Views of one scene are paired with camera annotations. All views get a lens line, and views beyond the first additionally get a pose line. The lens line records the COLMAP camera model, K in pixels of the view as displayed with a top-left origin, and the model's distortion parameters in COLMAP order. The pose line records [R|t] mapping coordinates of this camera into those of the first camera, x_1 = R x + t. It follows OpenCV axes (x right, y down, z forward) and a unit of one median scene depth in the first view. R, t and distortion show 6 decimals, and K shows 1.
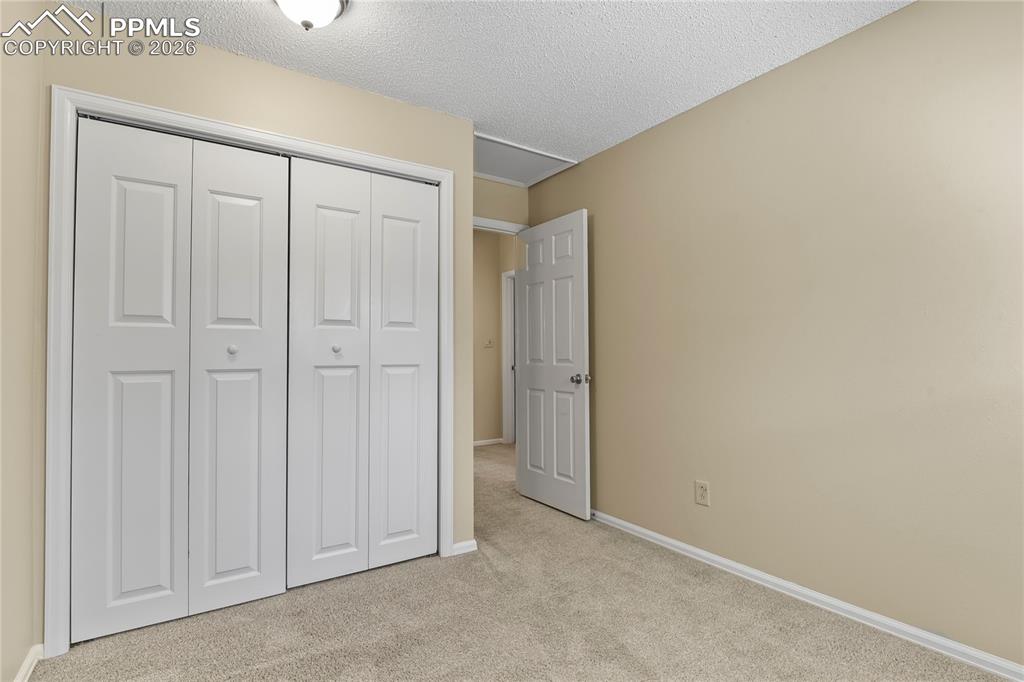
lens RADIAL K [[584.8, 0, 512.3], [0, 584.8, 353.3], [0, 0, 1]] dist [-0.000623, -0.000416]
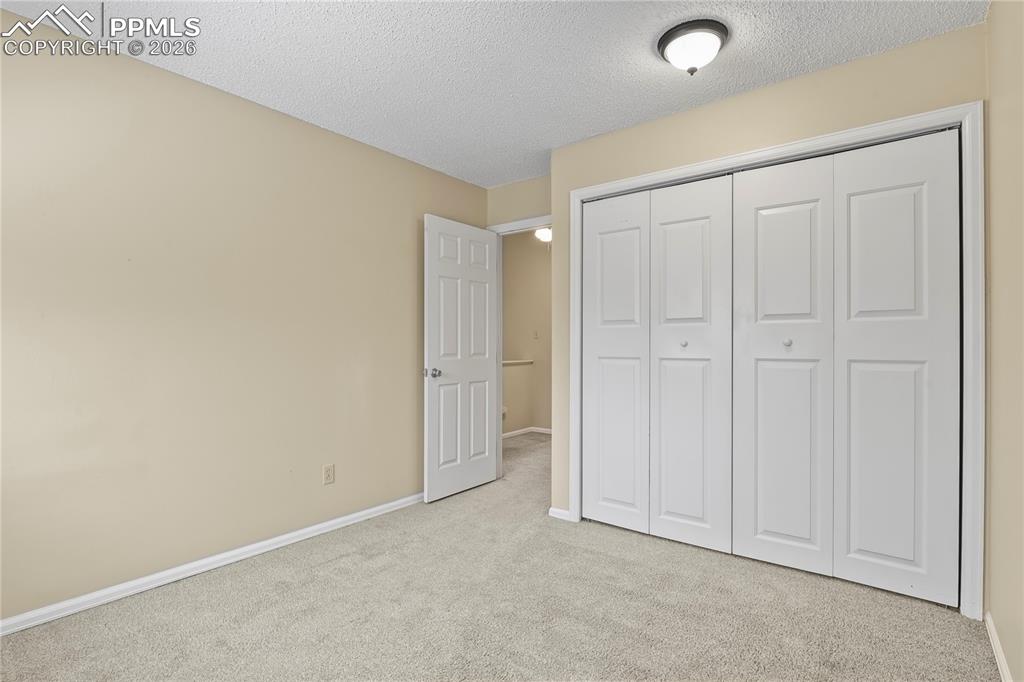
lens RADIAL K [[493.2, 0, 518.1], [0, 493.2, 342.3], [0, 0, 1]] dist [-0.005351, -0.000629]
pose [[0.253063, 0.001125, -0.967449, 0.455646], [-0.003872, 0.999992, 0.000150, -0.006255], [0.967442, 0.003708, 0.253066, 0.369015]]
